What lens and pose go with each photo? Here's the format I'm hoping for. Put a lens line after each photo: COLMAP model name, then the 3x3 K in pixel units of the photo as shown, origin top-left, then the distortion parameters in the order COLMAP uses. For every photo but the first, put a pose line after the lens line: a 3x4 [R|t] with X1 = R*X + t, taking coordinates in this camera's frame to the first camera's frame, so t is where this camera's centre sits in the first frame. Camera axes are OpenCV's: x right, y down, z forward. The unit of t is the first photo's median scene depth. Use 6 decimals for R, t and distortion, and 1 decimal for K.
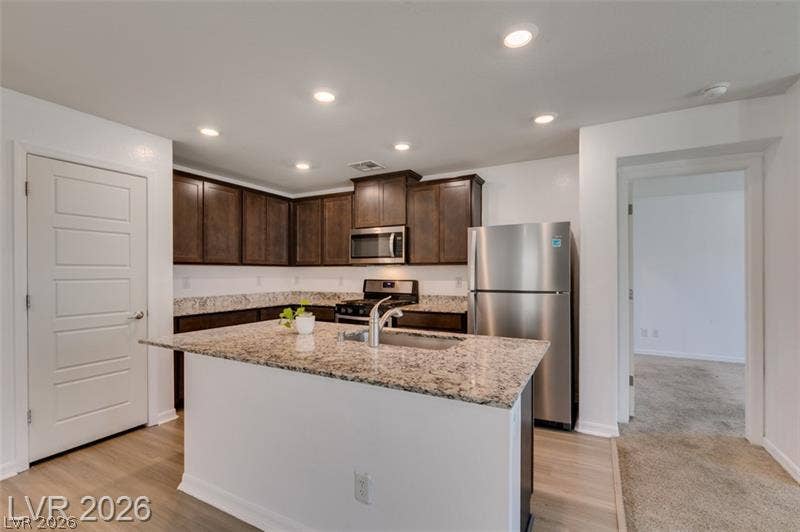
lens RADIAL K [[358.1, 0, 398.1], [0, 358.1, 271.3], [0, 0, 1]] dist [-0.000942, -0.000360]
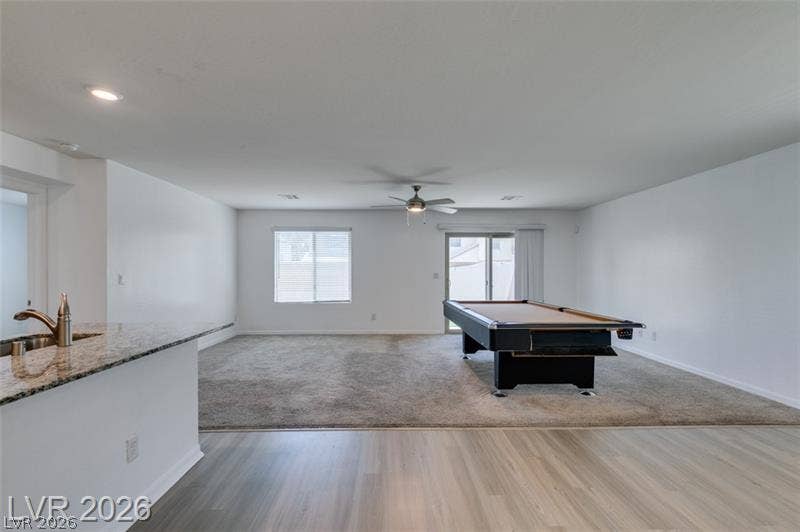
lens RADIAL K [[358.1, 0, 399.3], [0, 358.1, 269.6], [0, 0, 1]] dist [-0.000942, -0.000360]
pose [[-0.499307, 0.001871, 0.866423, -0.599230], [-0.002322, 0.999991, -0.003498, 0.003053], [-0.866422, -0.003758, -0.499298, 0.312061]]
